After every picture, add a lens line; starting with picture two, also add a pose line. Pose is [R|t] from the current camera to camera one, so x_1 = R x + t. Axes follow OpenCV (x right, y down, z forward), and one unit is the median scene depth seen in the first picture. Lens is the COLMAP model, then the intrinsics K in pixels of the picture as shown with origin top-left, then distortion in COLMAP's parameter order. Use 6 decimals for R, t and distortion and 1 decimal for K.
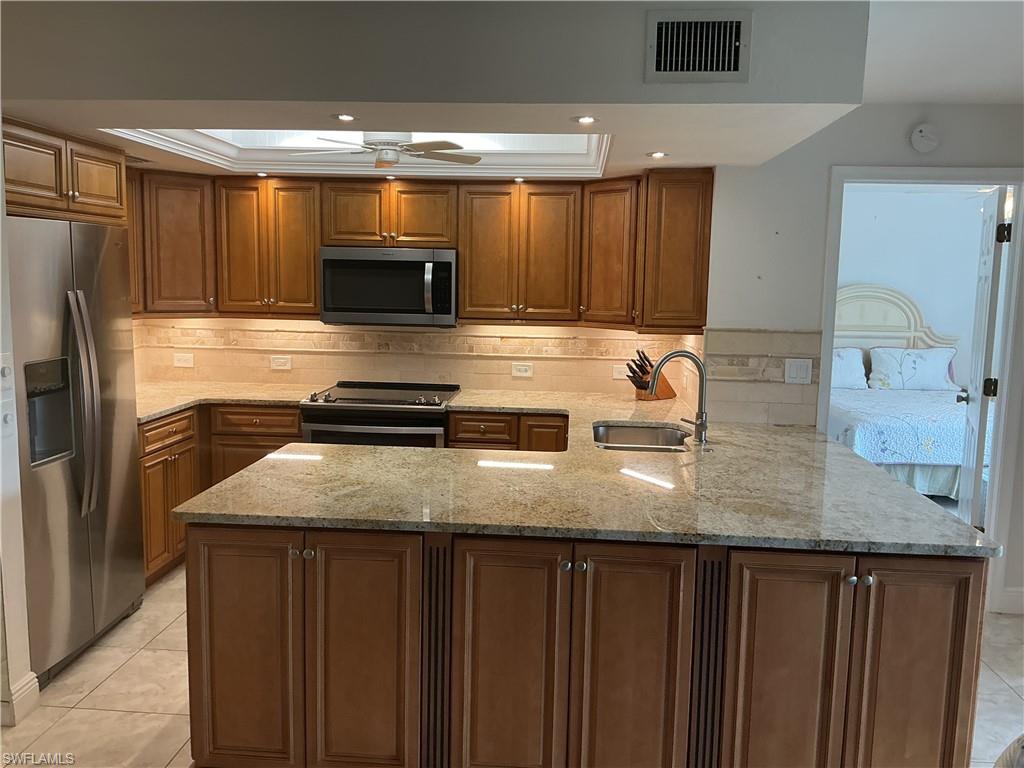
lens RADIAL K [[855.4, 0, 512.0], [0, 855.4, 384.0], [0, 0, 1]] dist [0.108703, -0.192998]
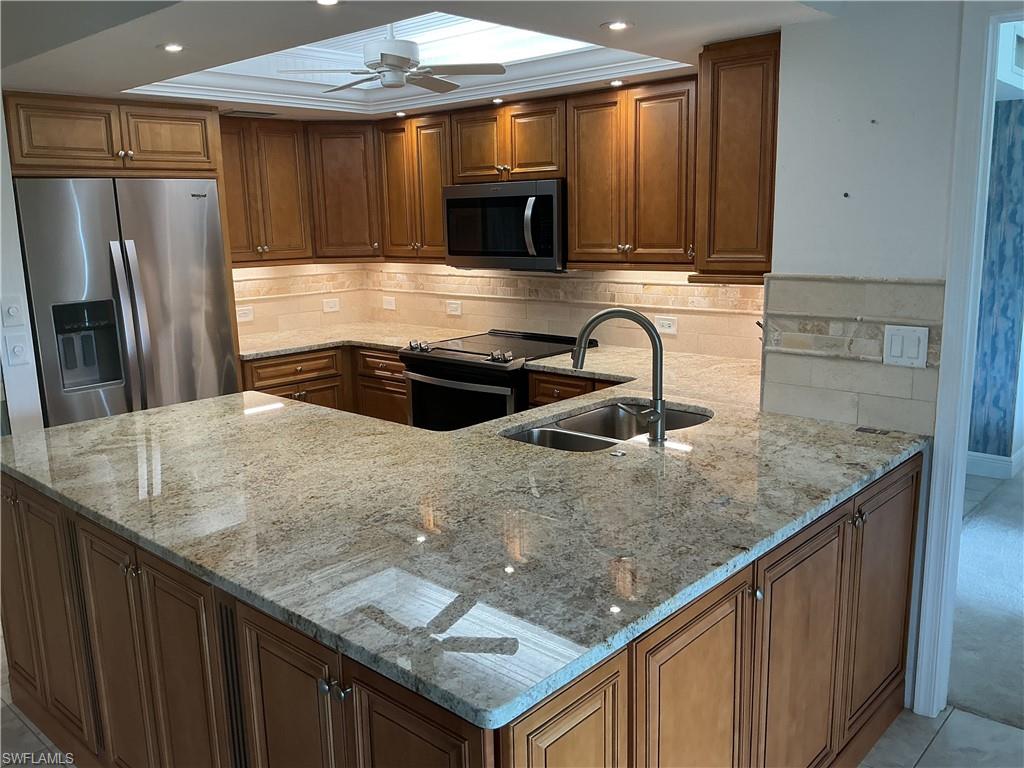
lens RADIAL K [[855.4, 0, 512.0], [0, 855.4, 384.0], [0, 0, 1]] dist [0.108703, -0.192998]
pose [[0.786444, 0.082733, -0.612095, 0.433282], [-0.038938, 0.995658, 0.084548, -0.026011], [0.616433, -0.042659, 0.786251, 0.297678]]
